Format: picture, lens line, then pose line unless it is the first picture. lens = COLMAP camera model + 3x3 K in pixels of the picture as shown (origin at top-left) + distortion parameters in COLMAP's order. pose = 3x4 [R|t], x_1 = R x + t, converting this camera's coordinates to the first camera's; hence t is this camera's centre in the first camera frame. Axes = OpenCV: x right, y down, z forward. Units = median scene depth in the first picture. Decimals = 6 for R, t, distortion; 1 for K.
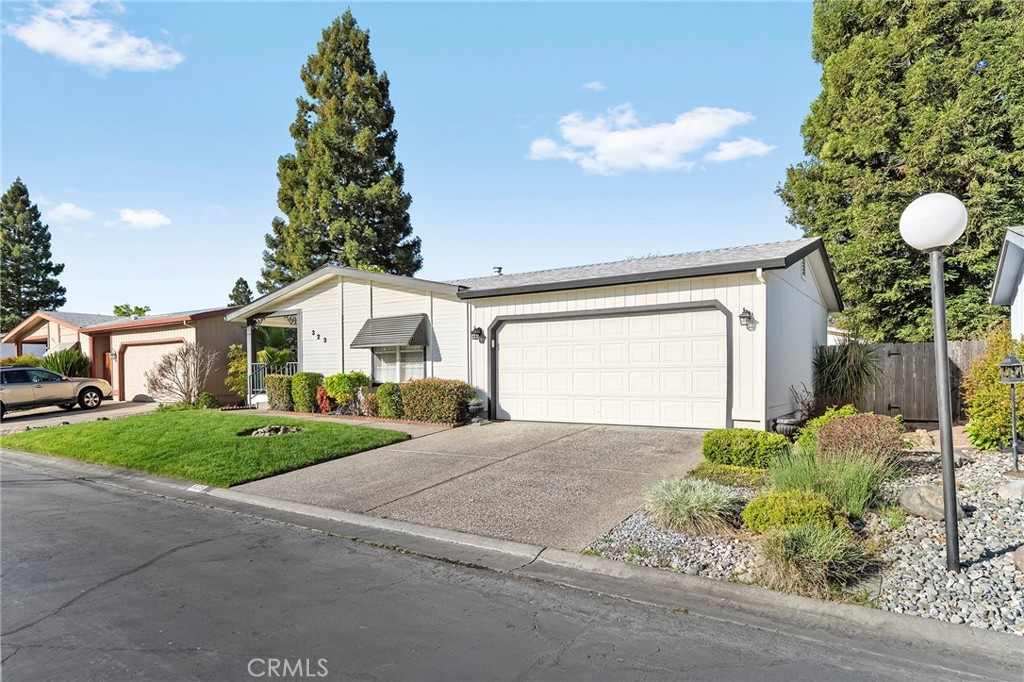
lens RADIAL K [[607.1, 0, 501.3], [0, 607.1, 386.7], [0, 0, 1]] dist [-0.000658, 0.003827]
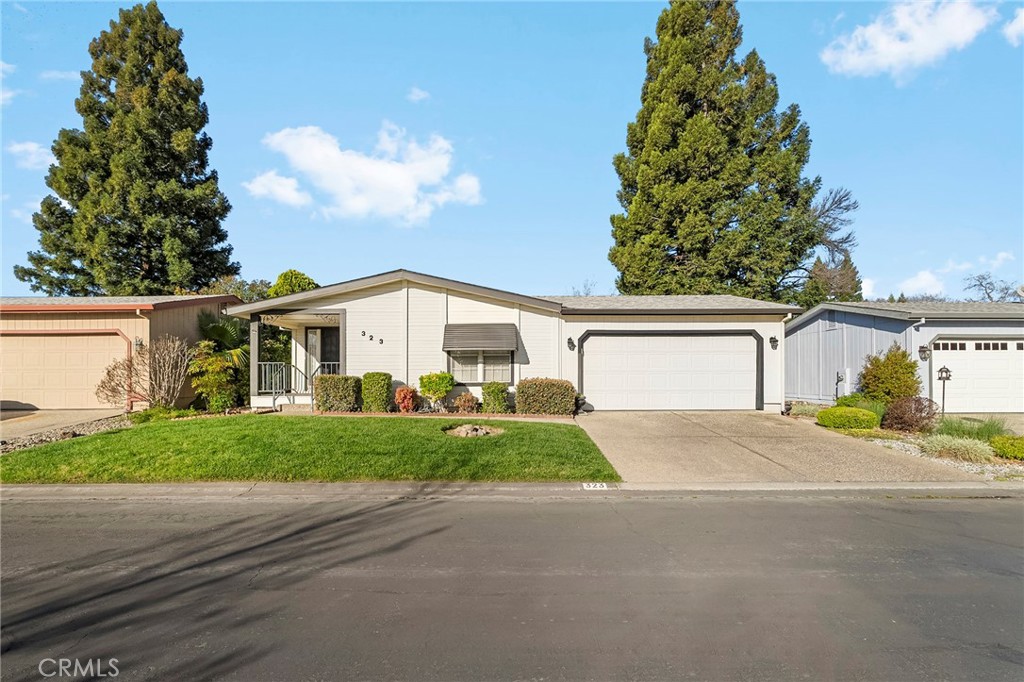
lens RADIAL K [[449.1, 0, 508.5], [0, 449.1, 381.3], [0, 0, 1]] dist [-0.006969, 0.000420]
pose [[0.821735, -0.005013, 0.569848, -0.540454], [0.008756, 0.999954, -0.003829, -0.004382], [-0.569803, 0.008136, 0.821741, 0.248251]]
